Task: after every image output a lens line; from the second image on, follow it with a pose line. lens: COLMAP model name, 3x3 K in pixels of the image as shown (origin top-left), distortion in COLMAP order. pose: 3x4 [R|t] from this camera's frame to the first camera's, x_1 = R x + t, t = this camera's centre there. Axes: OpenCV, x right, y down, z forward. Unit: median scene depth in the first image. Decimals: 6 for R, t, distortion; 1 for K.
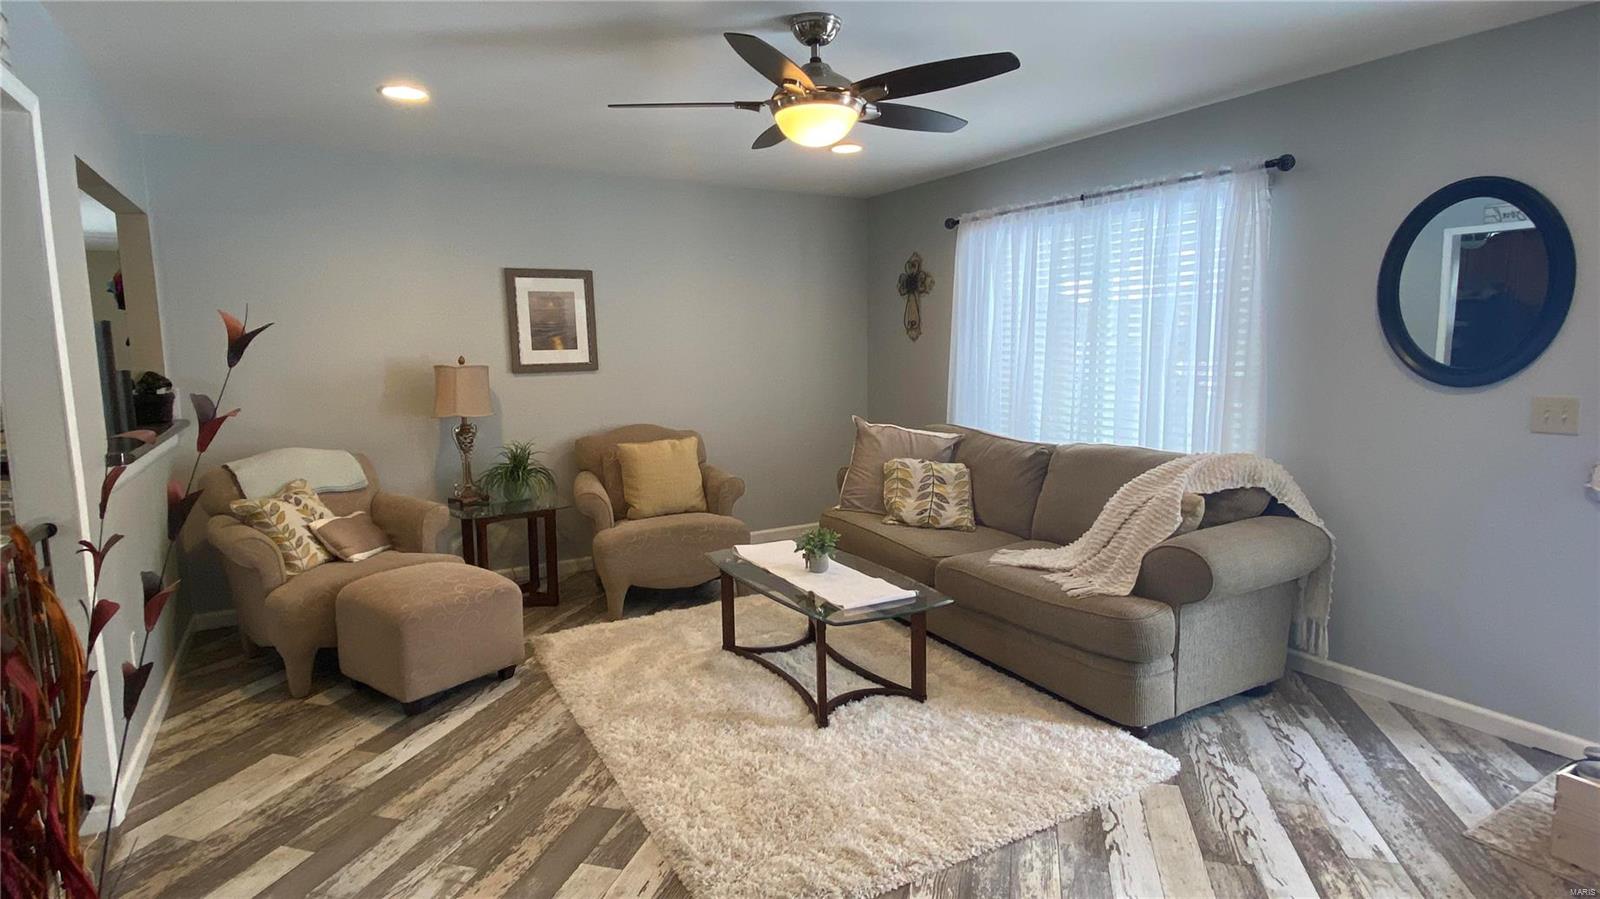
lens RADIAL K [[795.7, 0, 800.0], [0, 795.7, 449.5], [0, 0, 1]] dist [-0.004246, -0.000768]
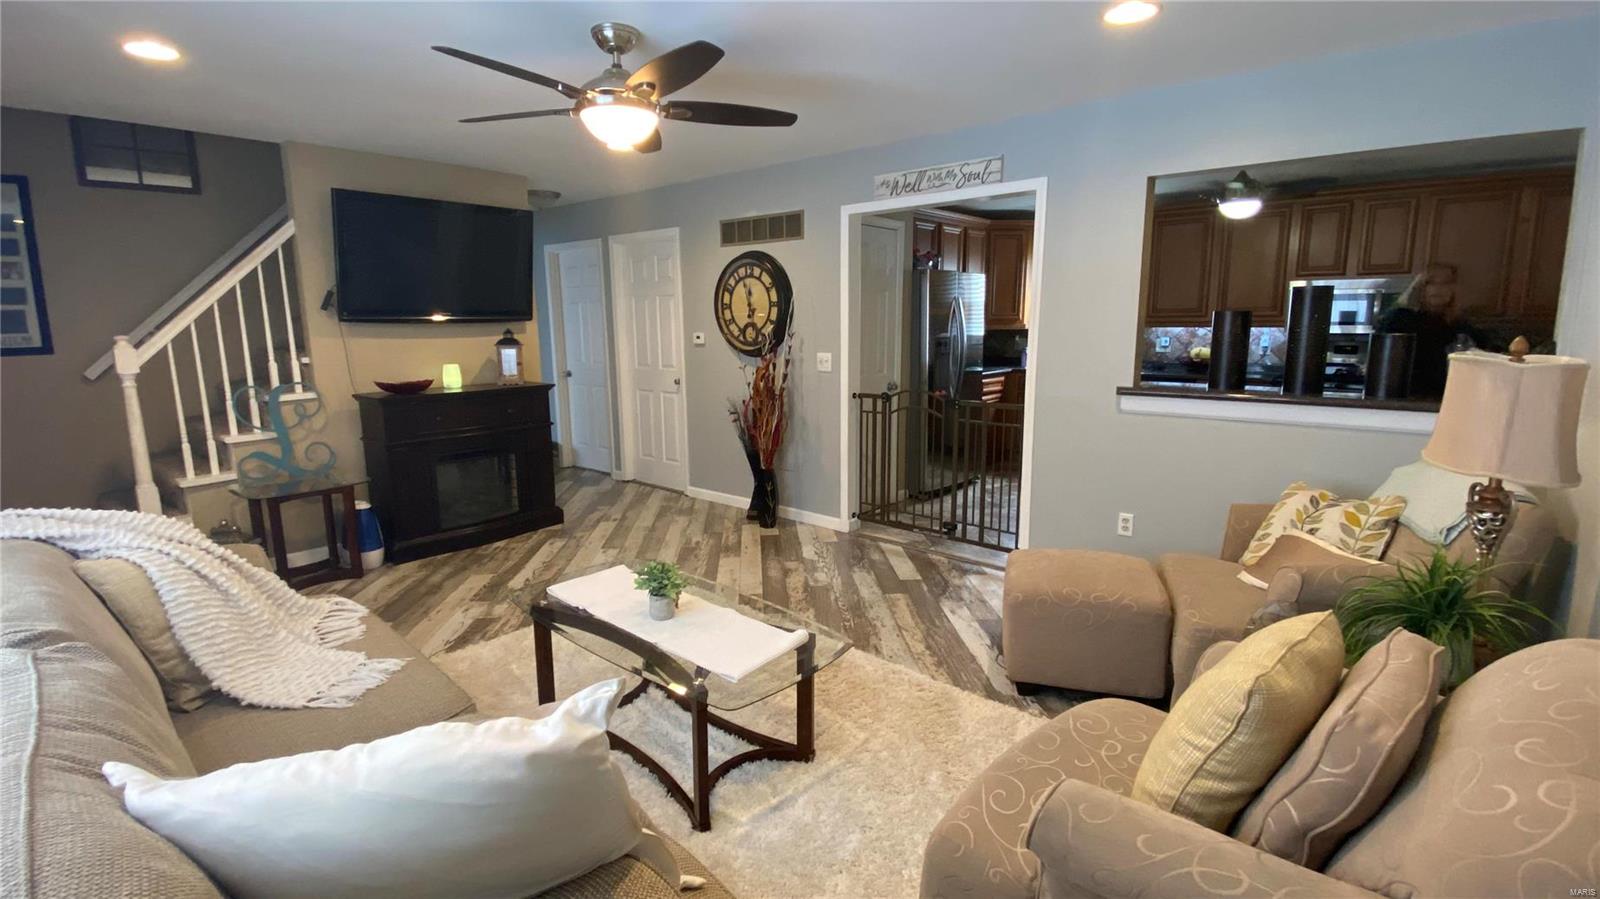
lens RADIAL K [[701.8, 0, 800.0], [0, 701.8, 449.5], [0, 0, 1]] dist [0.011809, -0.000127]
pose [[-0.946347, 0.080092, -0.313069, 0.066386], [-0.020595, 0.951882, 0.305772, -0.153557], [0.322494, 0.295814, -0.899162, 1.142943]]
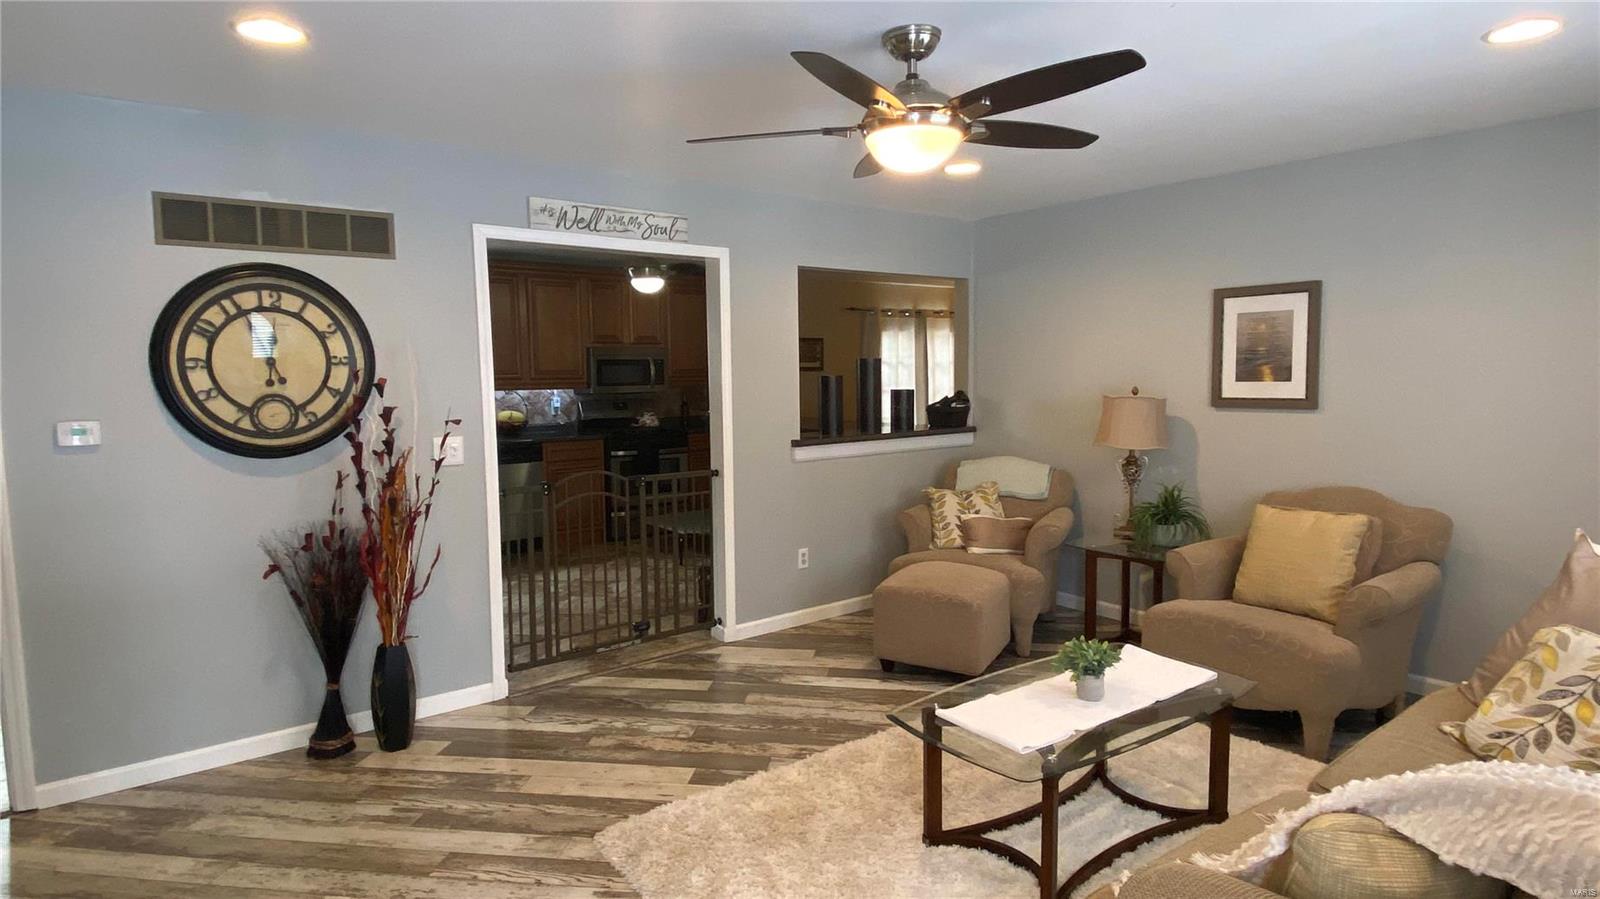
lens RADIAL K [[846.1, 0, 797.3], [0, 846.1, 436.7], [0, 0, 1]] dist [0.003128, -0.023054]
pose [[0.129340, 0.093333, -0.987198, 0.522510], [-0.122964, 0.989386, 0.077430, -0.080058], [0.983947, 0.111375, 0.139444, 0.423060]]
